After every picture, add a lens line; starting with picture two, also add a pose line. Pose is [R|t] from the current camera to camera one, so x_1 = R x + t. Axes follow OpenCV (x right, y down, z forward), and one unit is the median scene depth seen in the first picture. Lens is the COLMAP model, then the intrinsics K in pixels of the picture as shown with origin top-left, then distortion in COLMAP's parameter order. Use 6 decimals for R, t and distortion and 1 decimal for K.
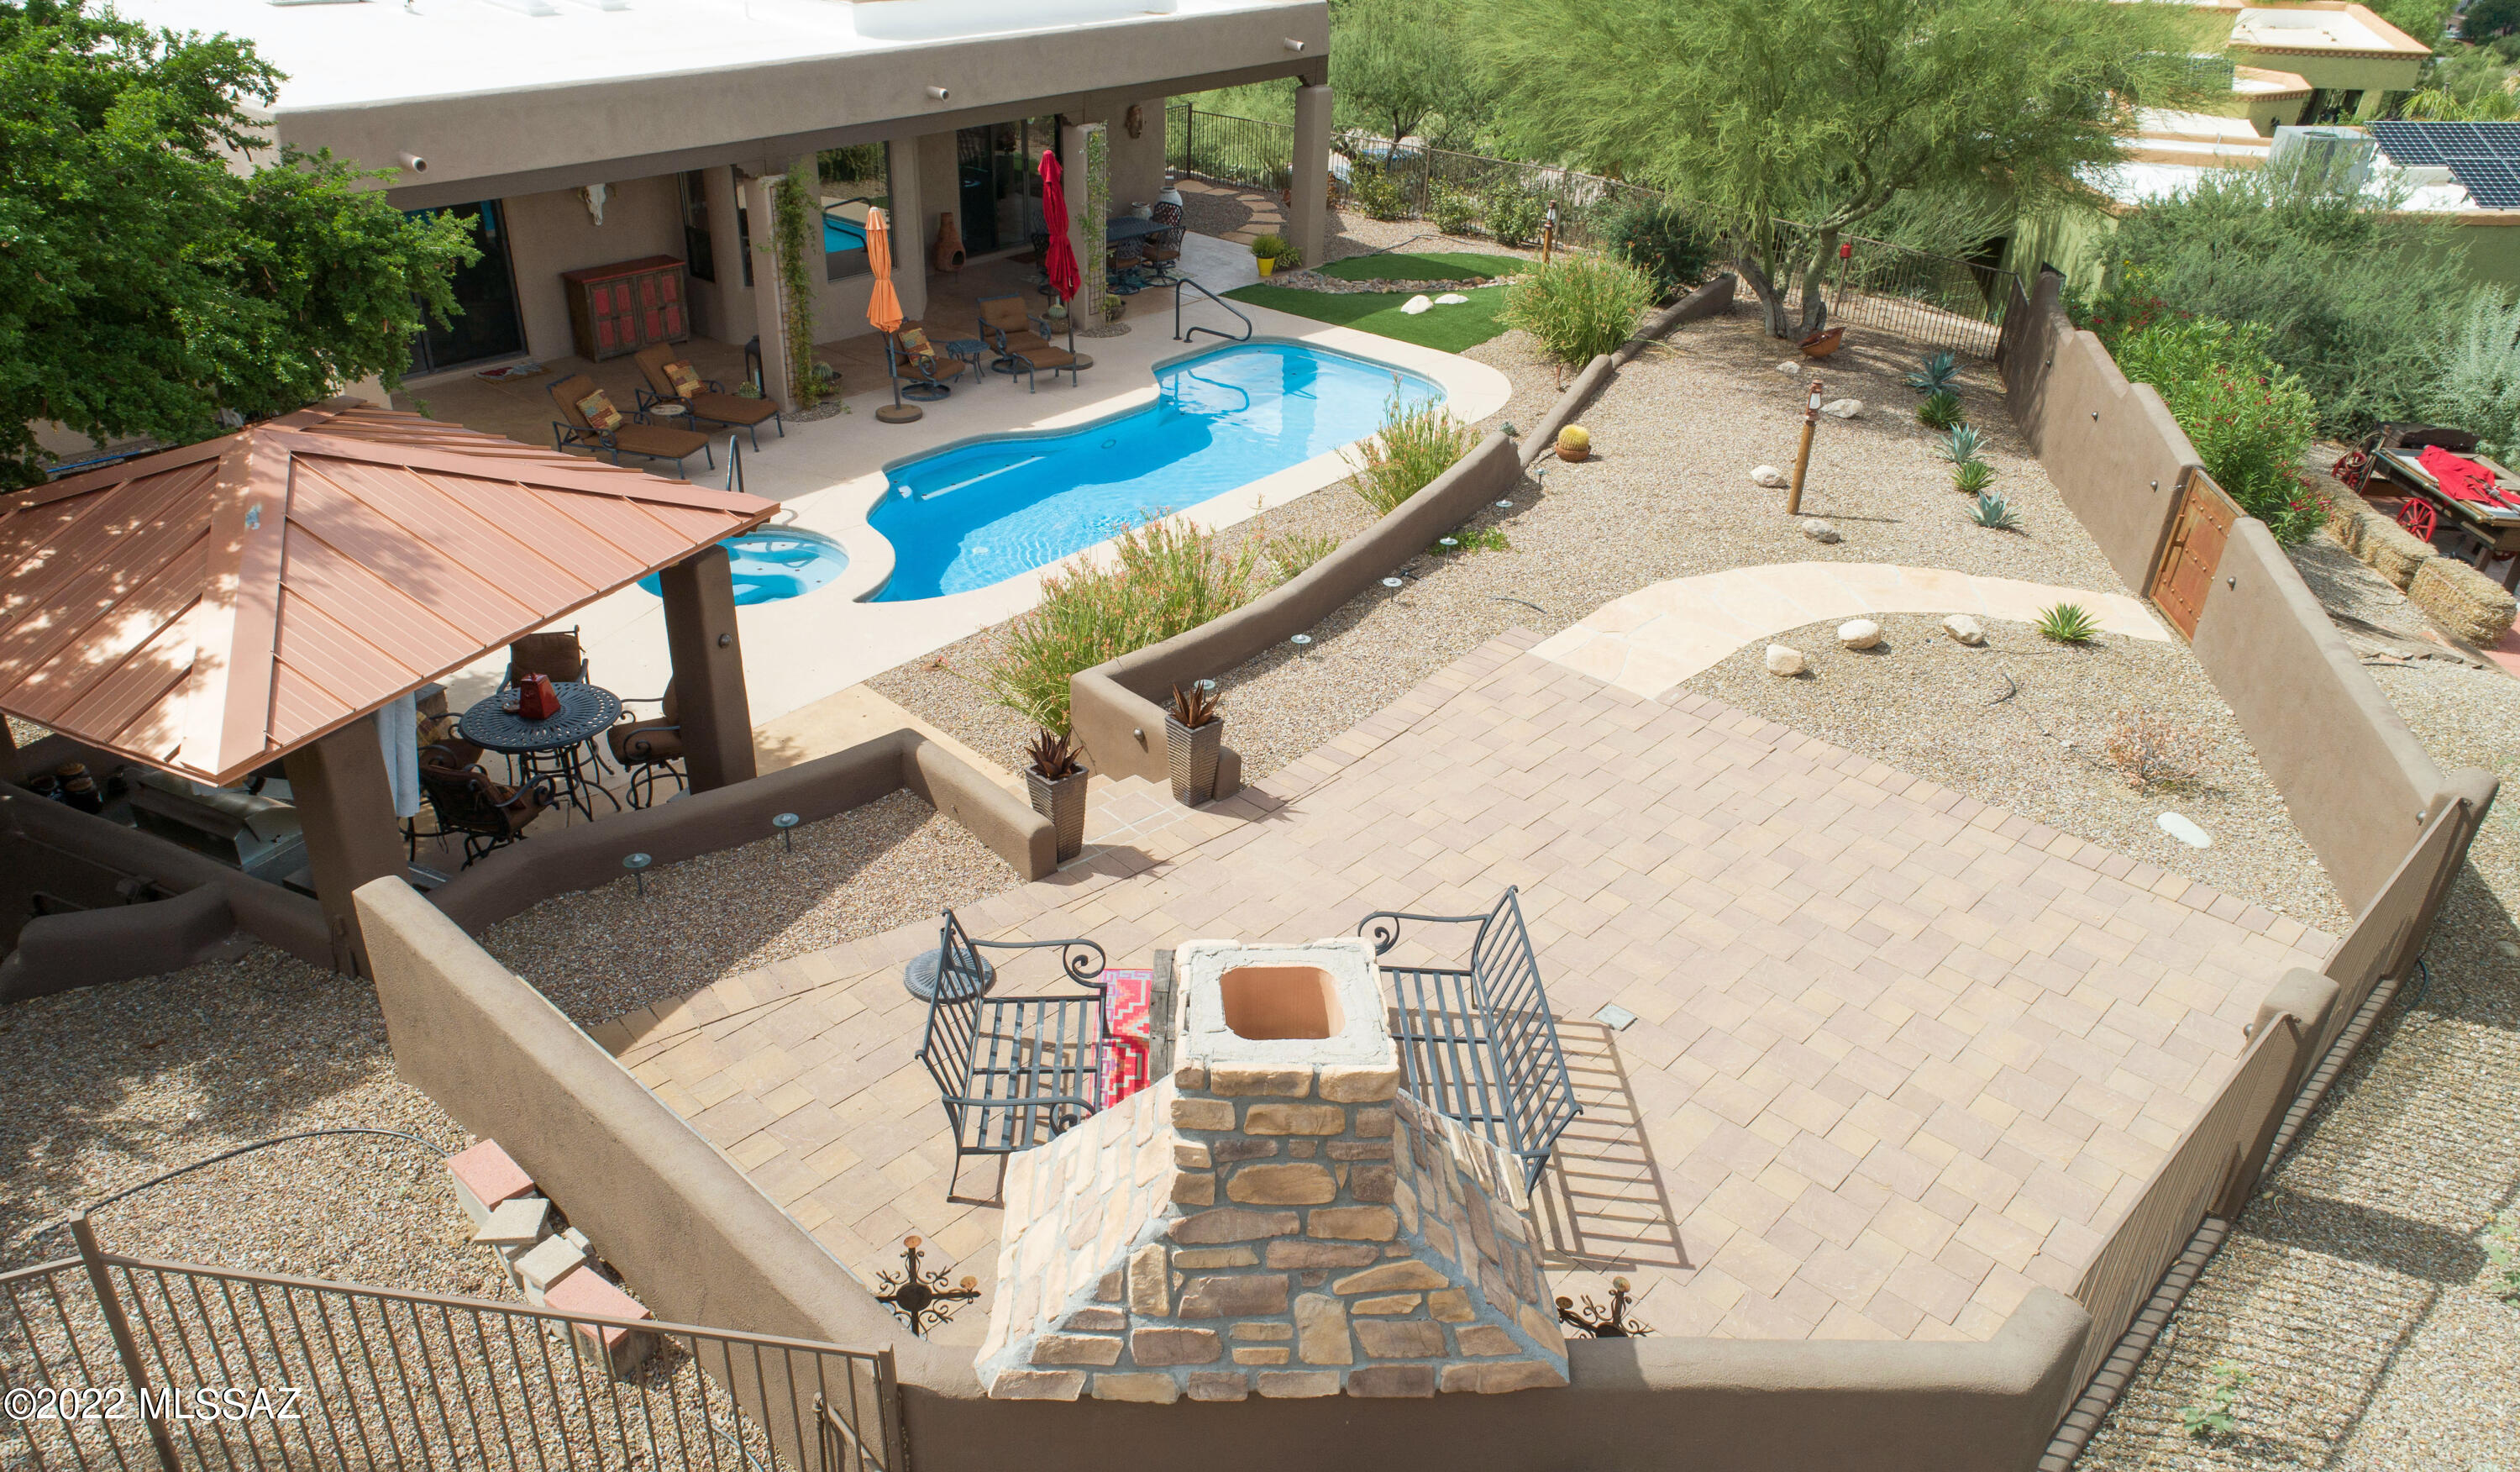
lens RADIAL K [[1778.8, 0, 1260.0], [0, 1778.8, 736.0], [0, 0, 1]] dist [-0.098715, -0.000357]
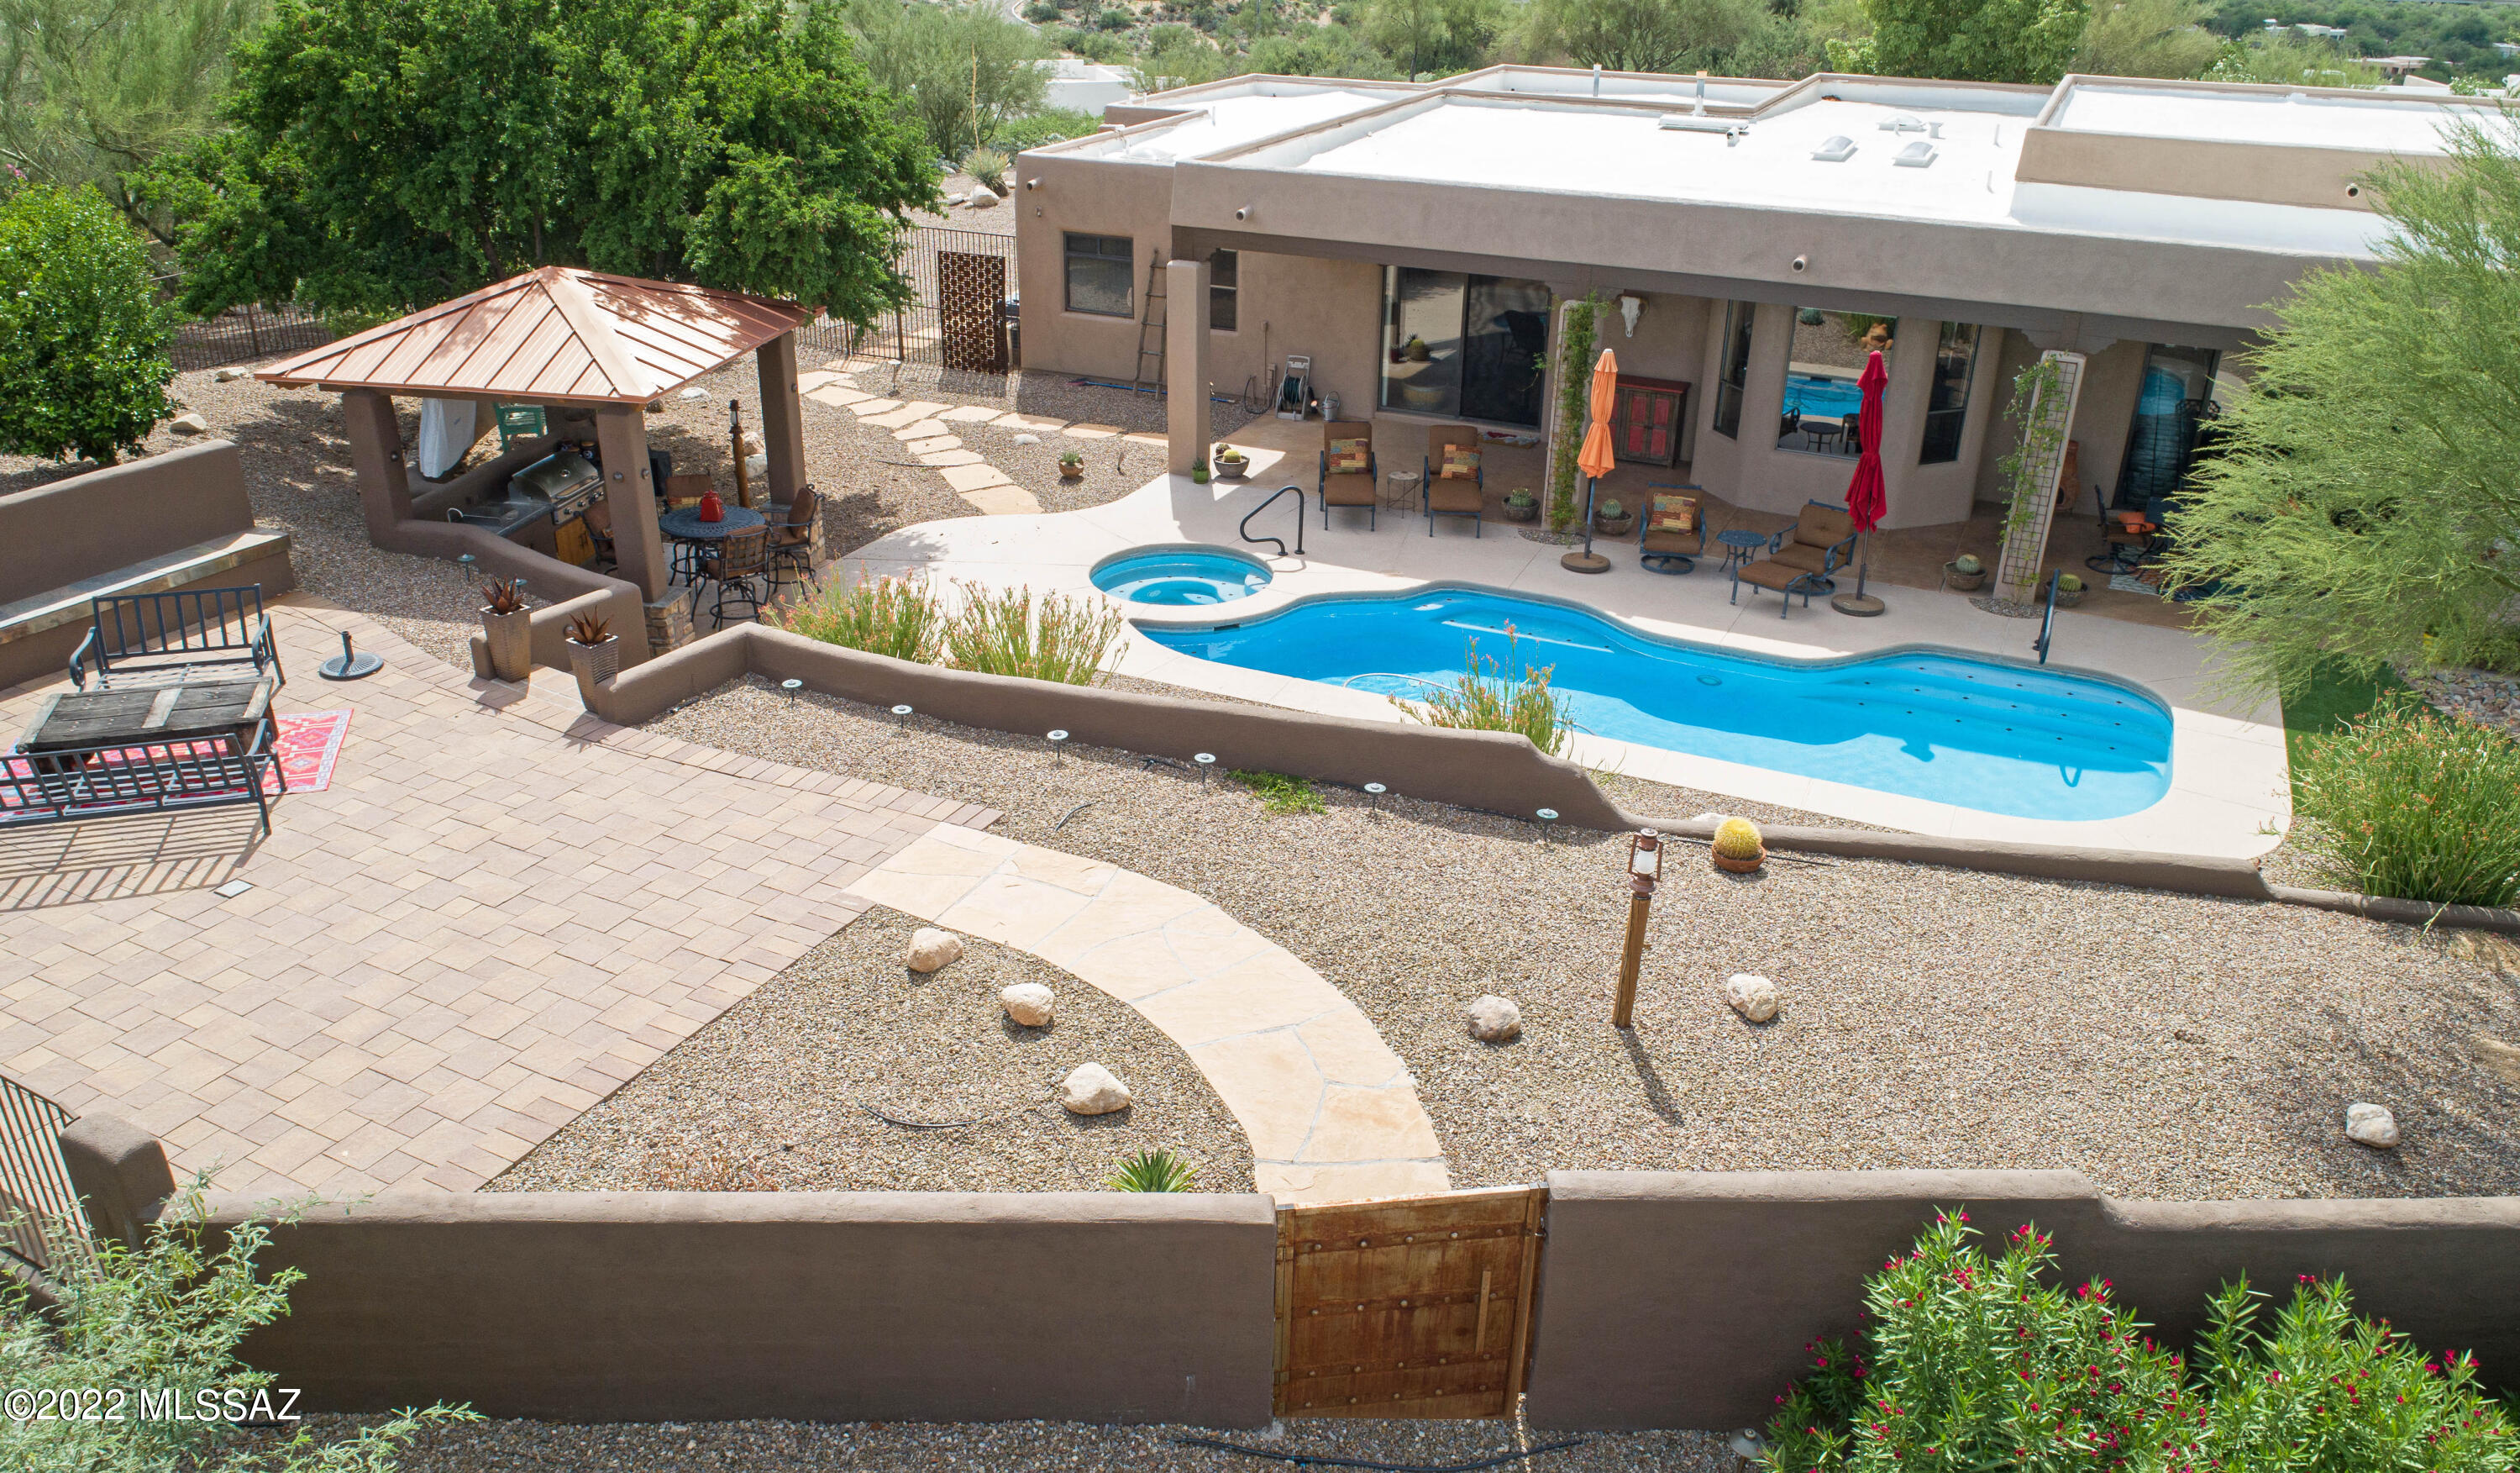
lens RADIAL K [[1778.9, 0, 1260.0], [0, 1778.9, 736.5], [0, 0, 1]] dist [-0.098715, -0.000357]
pose [[0.301219, 0.391704, -0.869388, 0.696524], [-0.470013, 0.854273, 0.222047, -0.259846], [0.829671, 0.341739, 0.441430, 0.509909]]
